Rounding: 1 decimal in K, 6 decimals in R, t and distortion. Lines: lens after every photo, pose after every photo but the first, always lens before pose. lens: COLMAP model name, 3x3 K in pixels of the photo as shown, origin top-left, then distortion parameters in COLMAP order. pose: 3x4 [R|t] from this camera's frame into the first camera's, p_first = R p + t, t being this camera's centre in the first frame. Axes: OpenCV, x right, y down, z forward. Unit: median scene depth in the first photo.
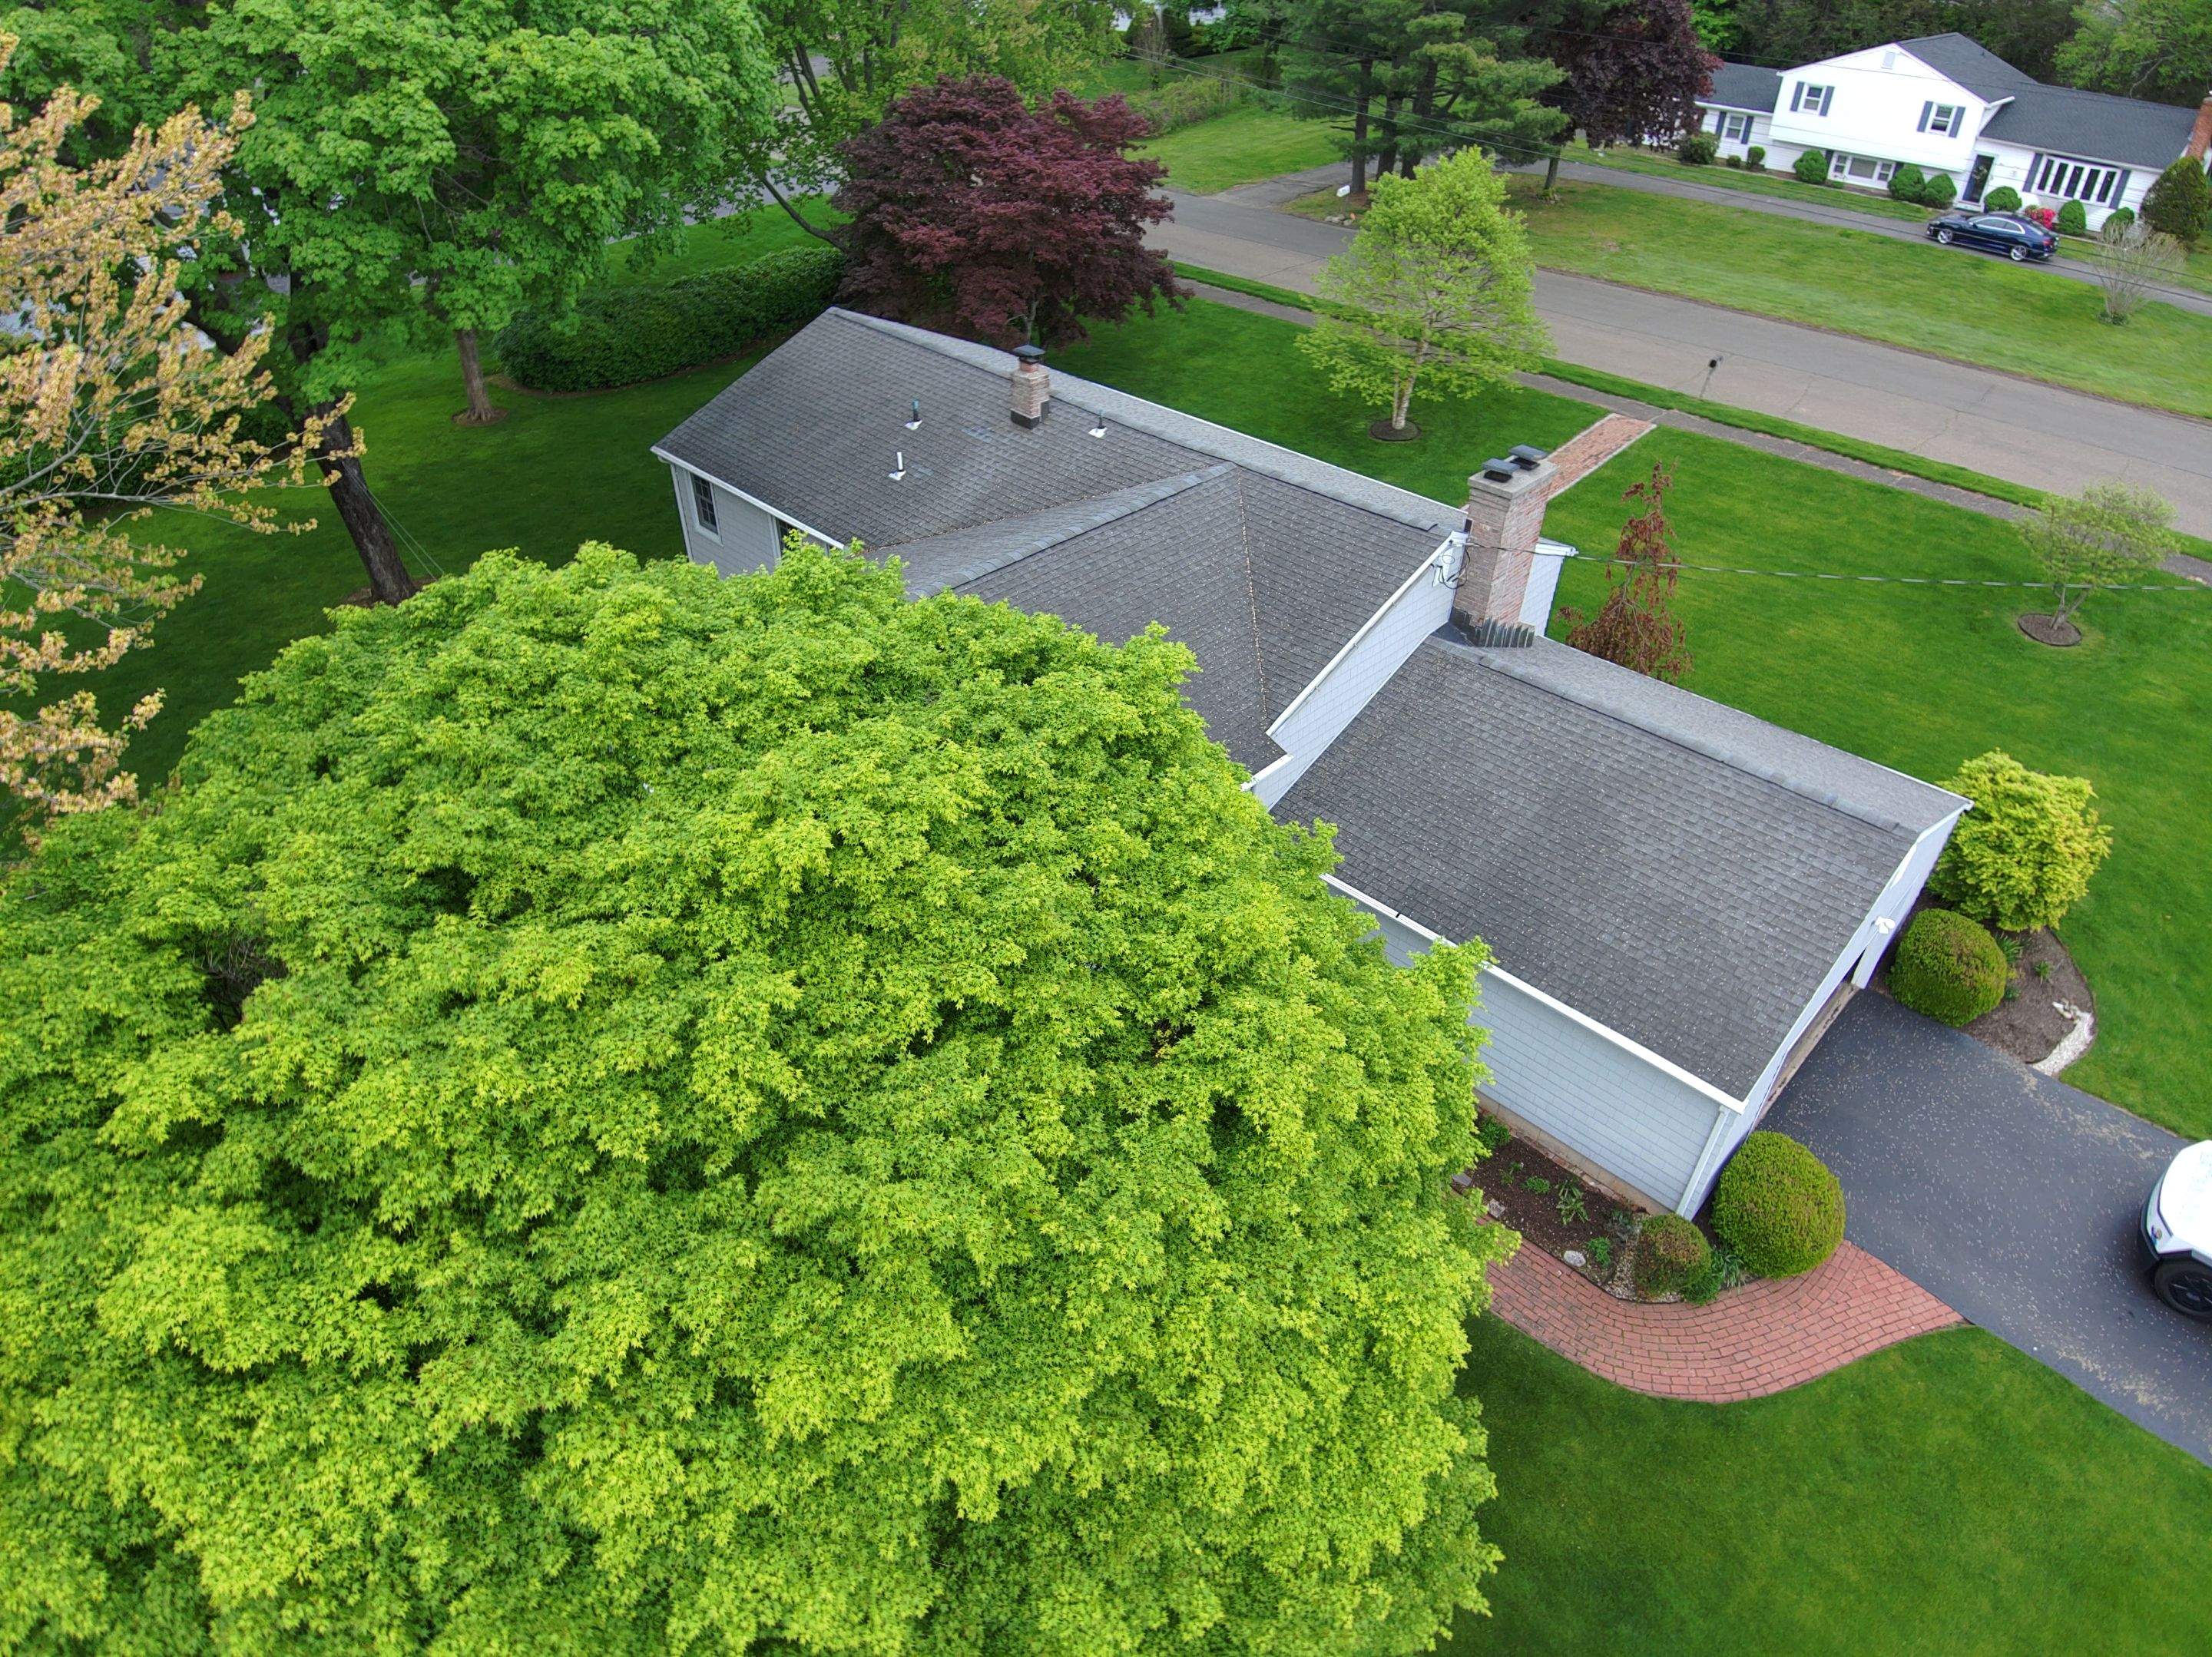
lens RADIAL K [[1309.3, 0, 1103.9], [0, 1309.3, 841.1], [0, 0, 1]] dist [0.037875, -0.062233]
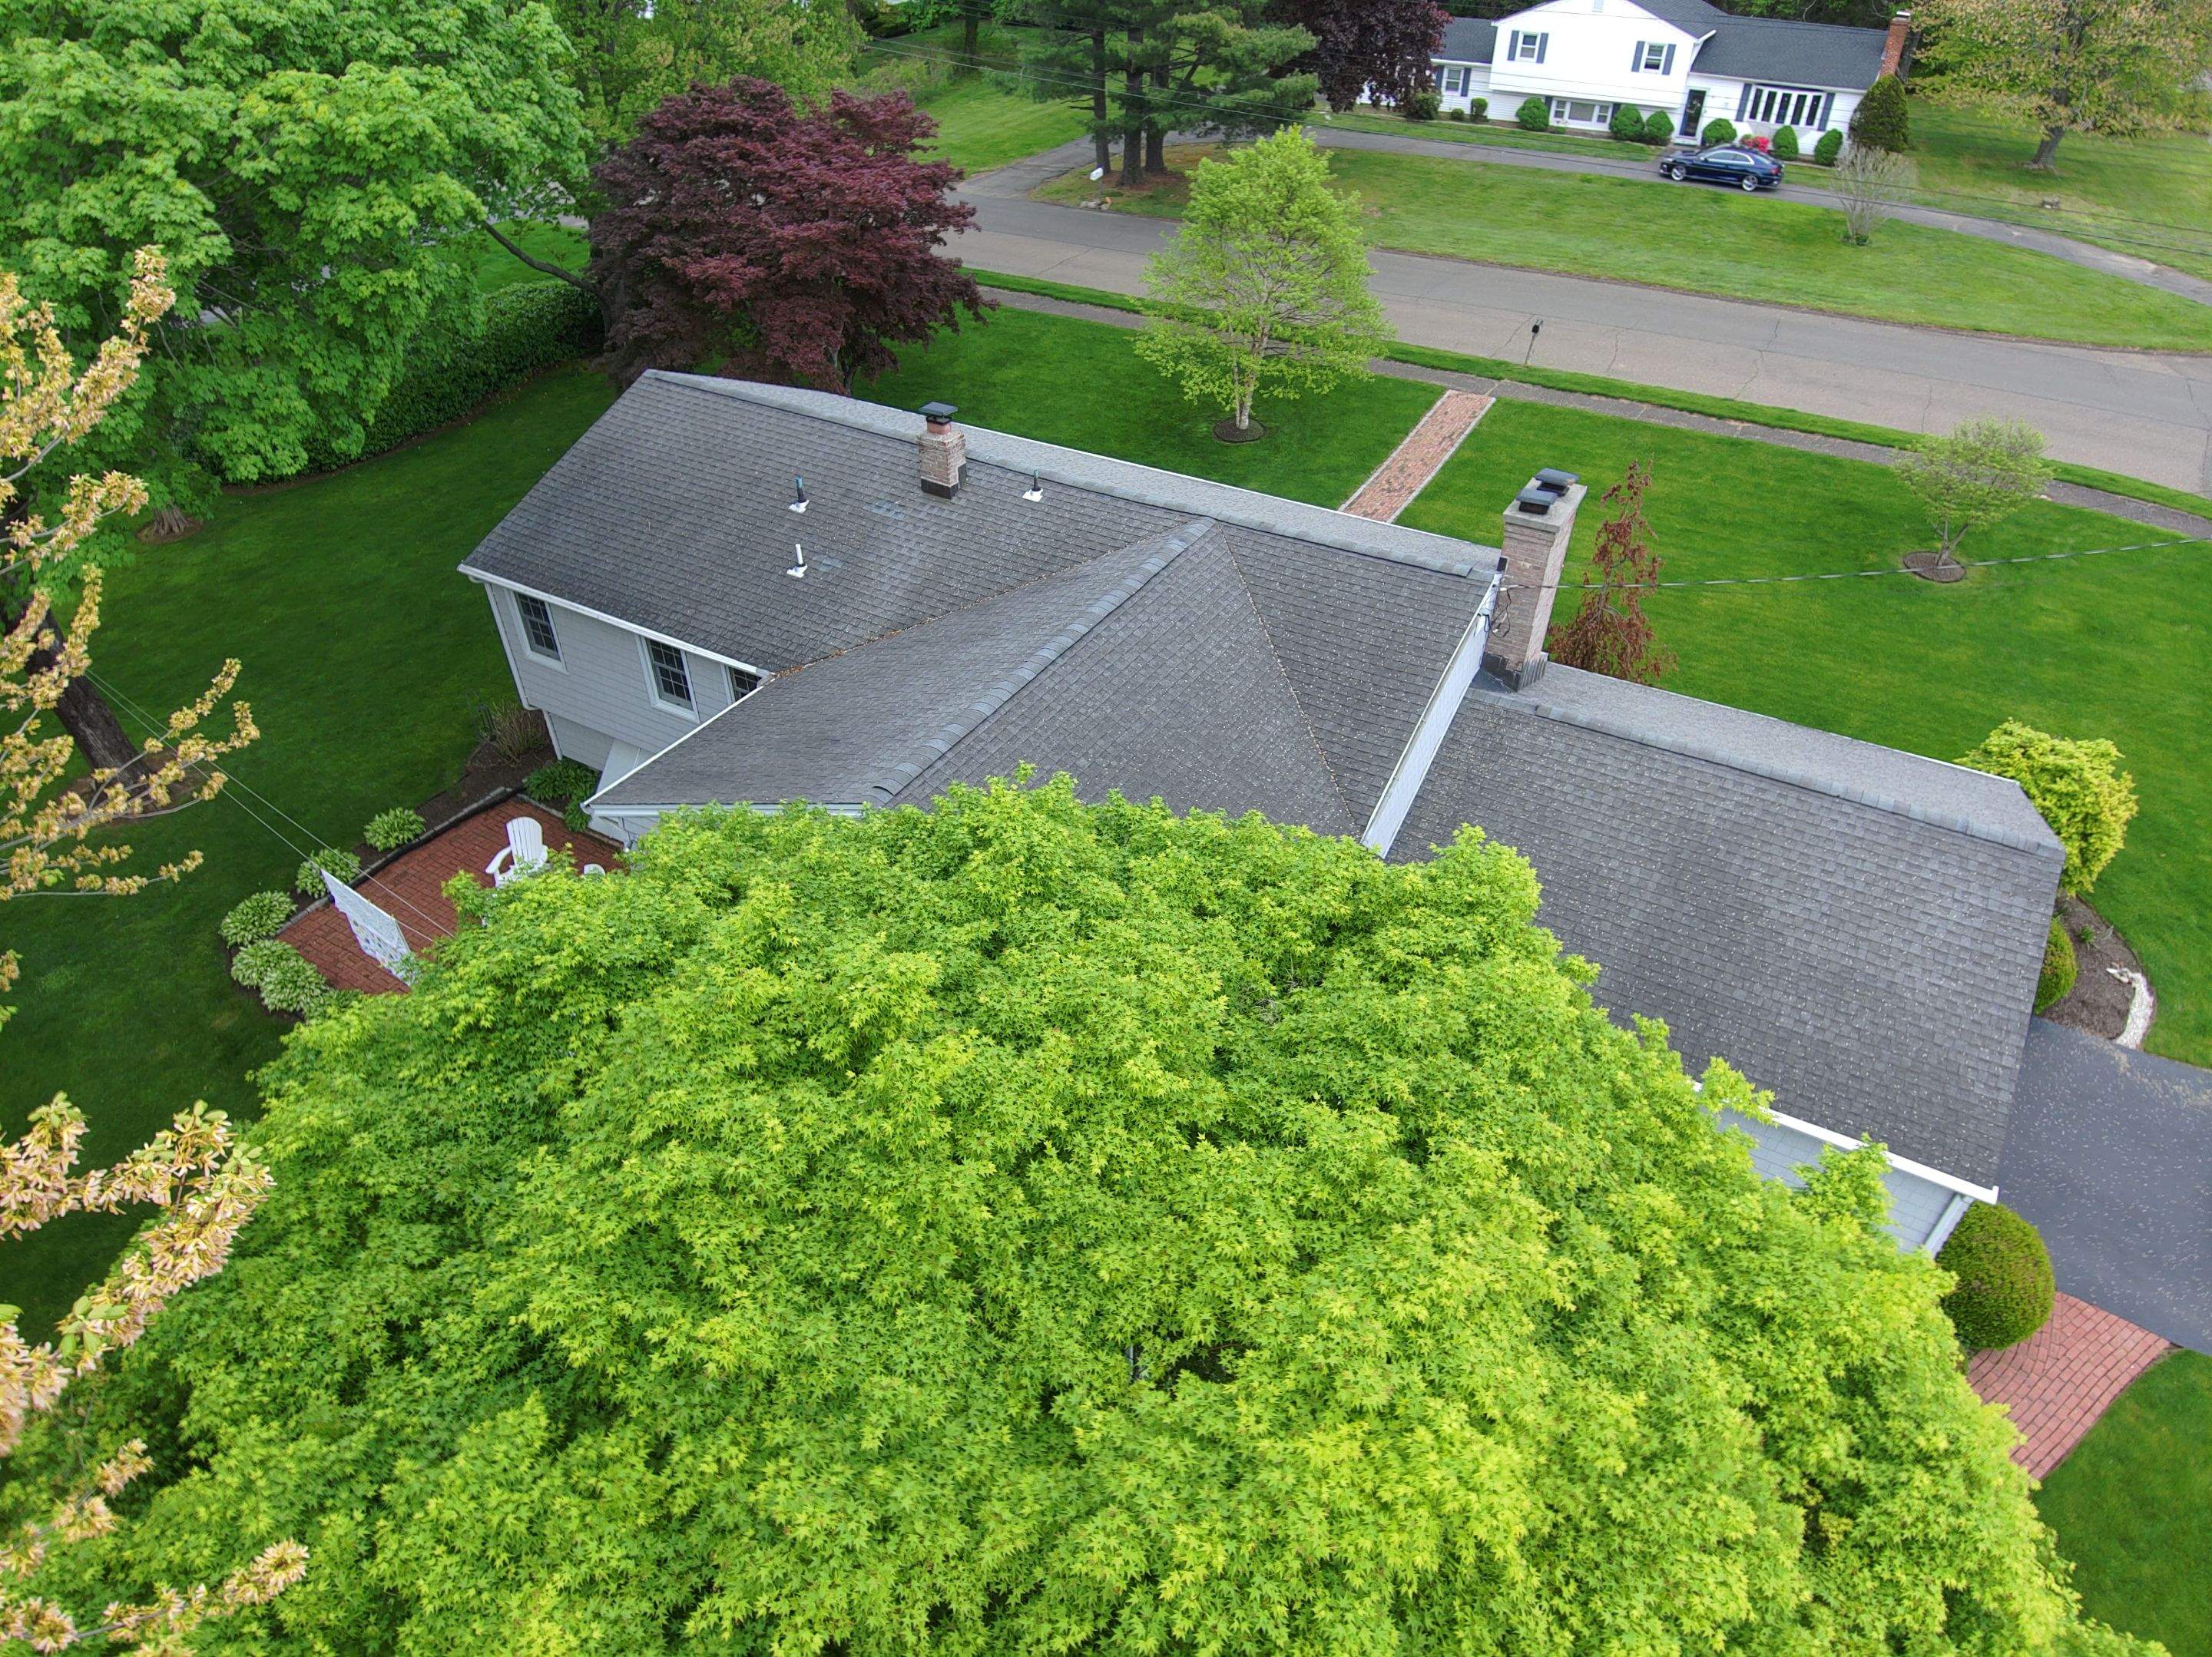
lens RADIAL K [[1309.3, 0, 1107.2], [0, 1309.3, 839.4], [0, 0, 1]] dist [0.037875, -0.062233]
pose [[0.970158, -0.161693, 0.180691, -0.205961], [0.159161, 0.986841, 0.028524, -0.147240], [-0.182925, 0.001086, 0.983126, 0.206665]]
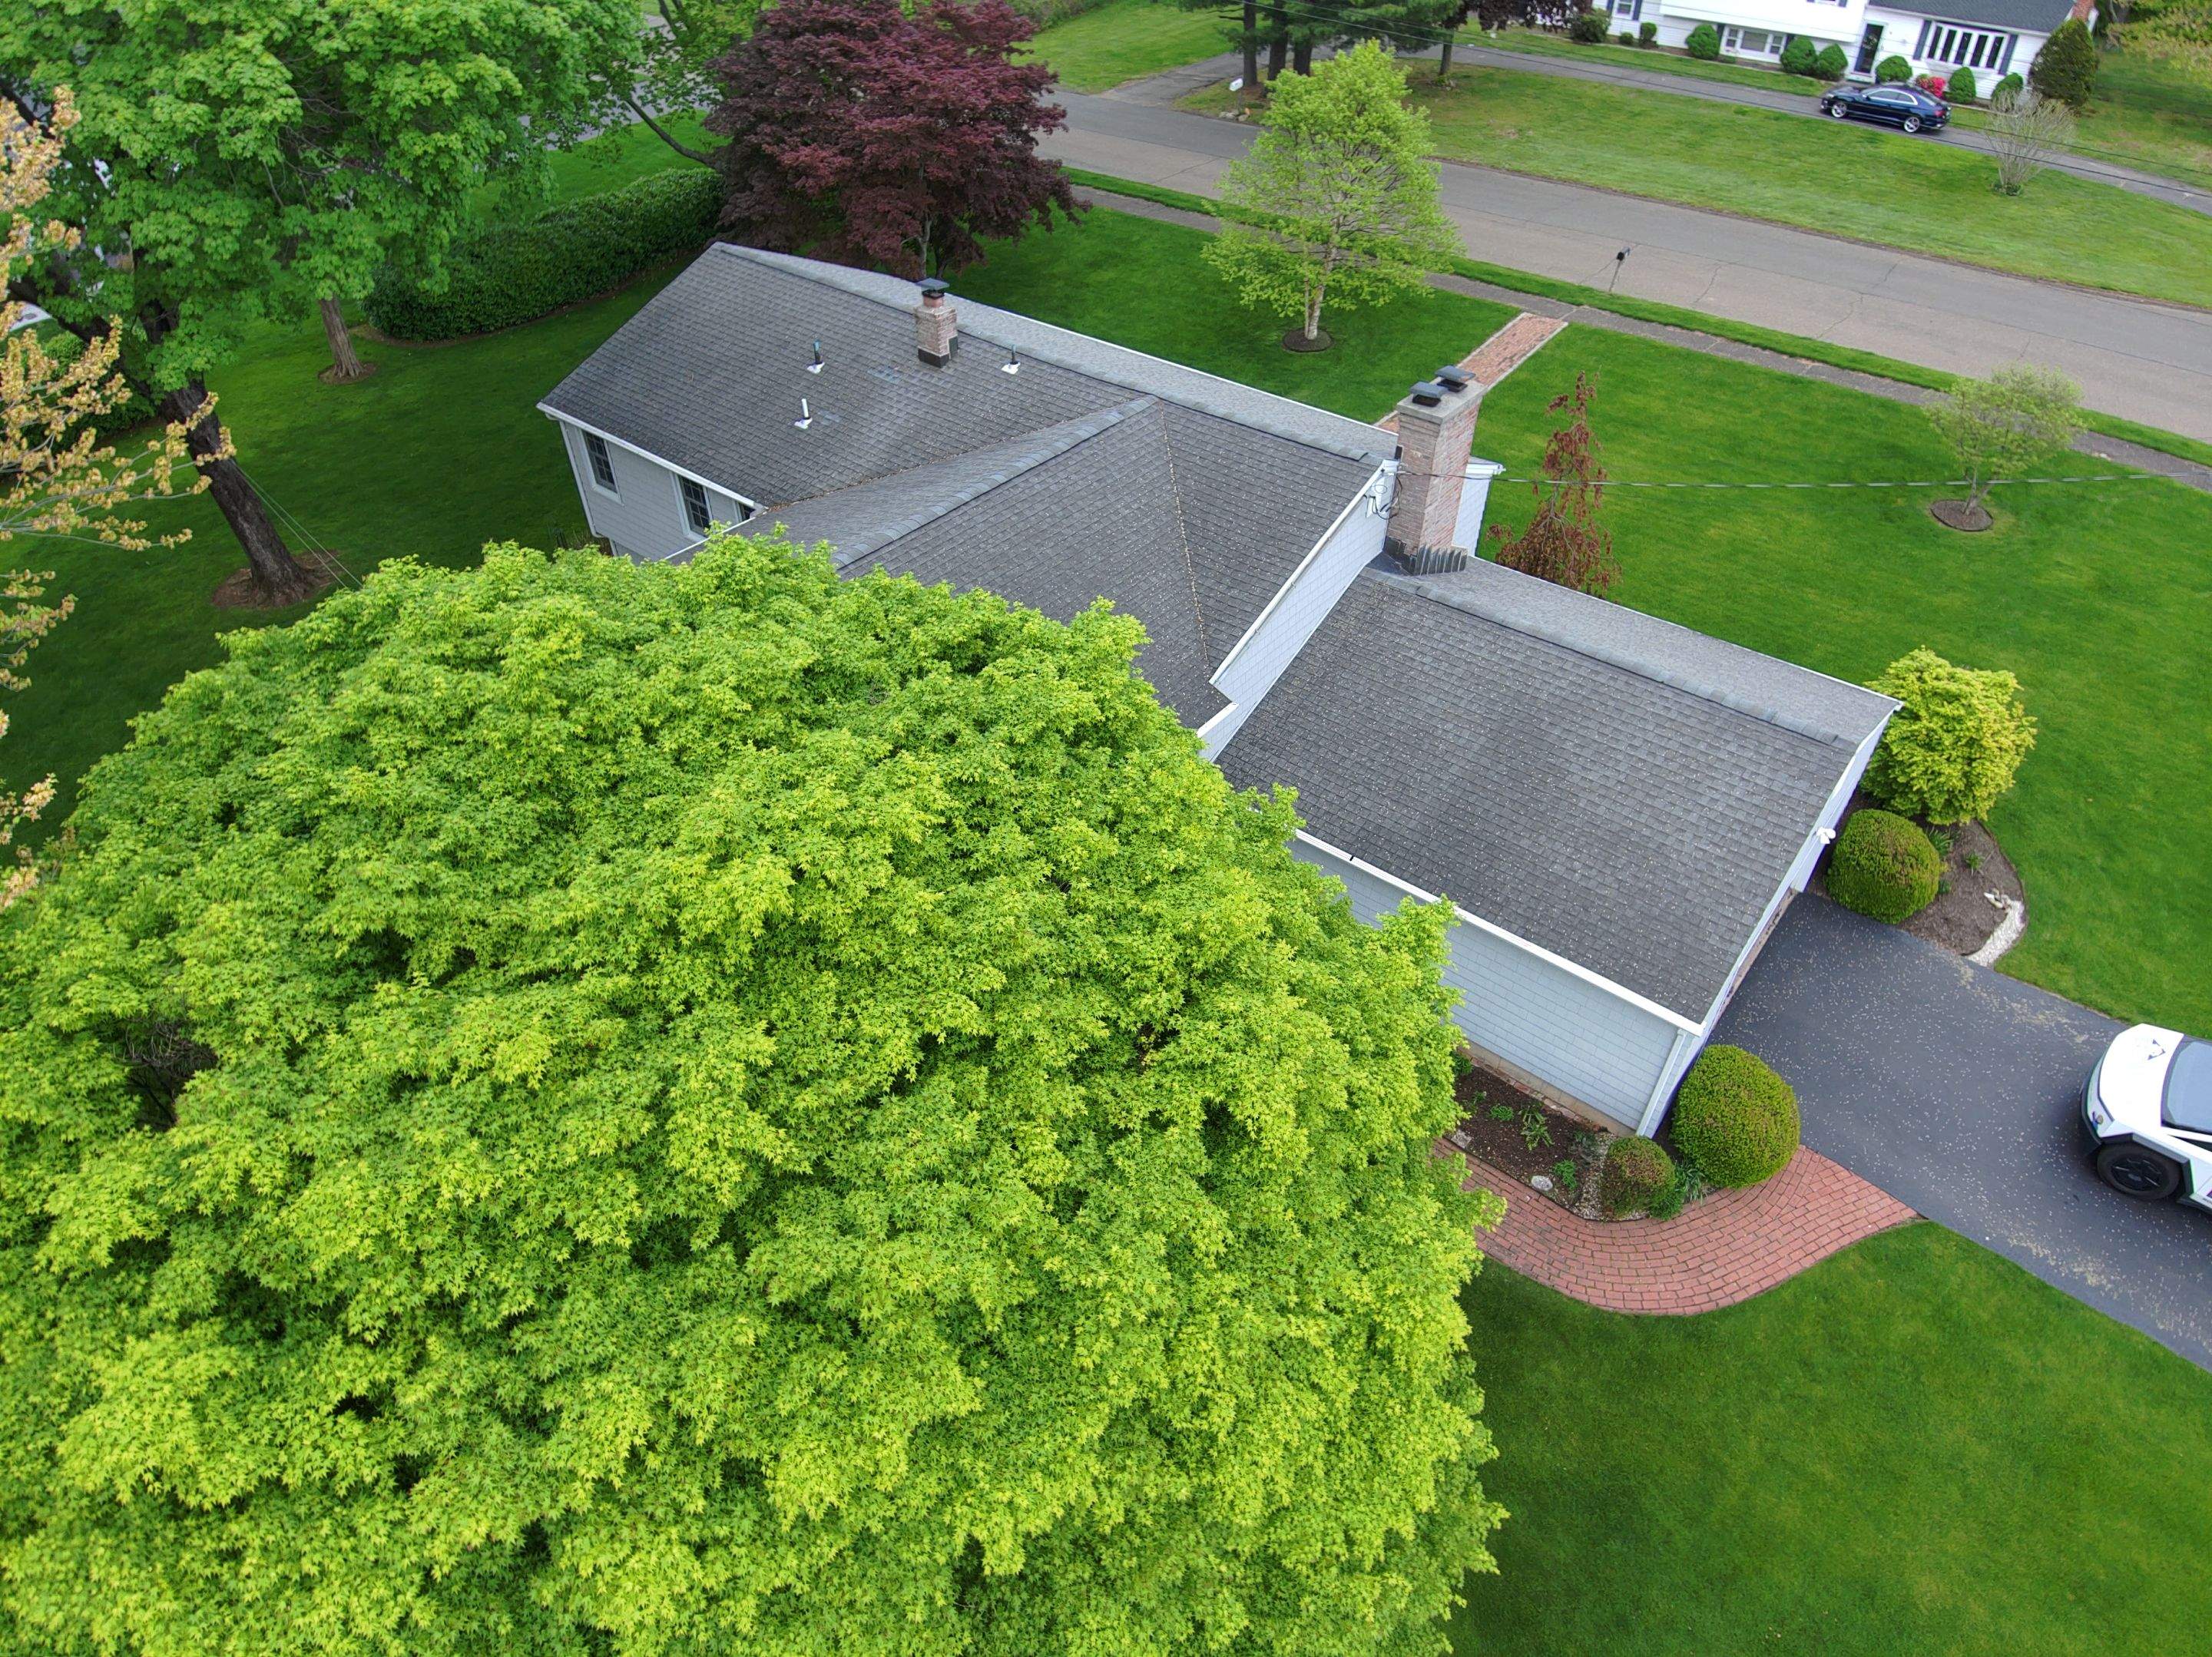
lens RADIAL K [[1309.3, 0, 1099.9], [0, 1309.3, 837.7], [0, 0, 1]] dist [0.037875, -0.062233]
pose [[0.996382, -0.067675, 0.051401, -0.016470], [0.064321, 0.995854, 0.064318, -0.036960], [-0.055541, -0.060779, 0.996605, 0.022719]]
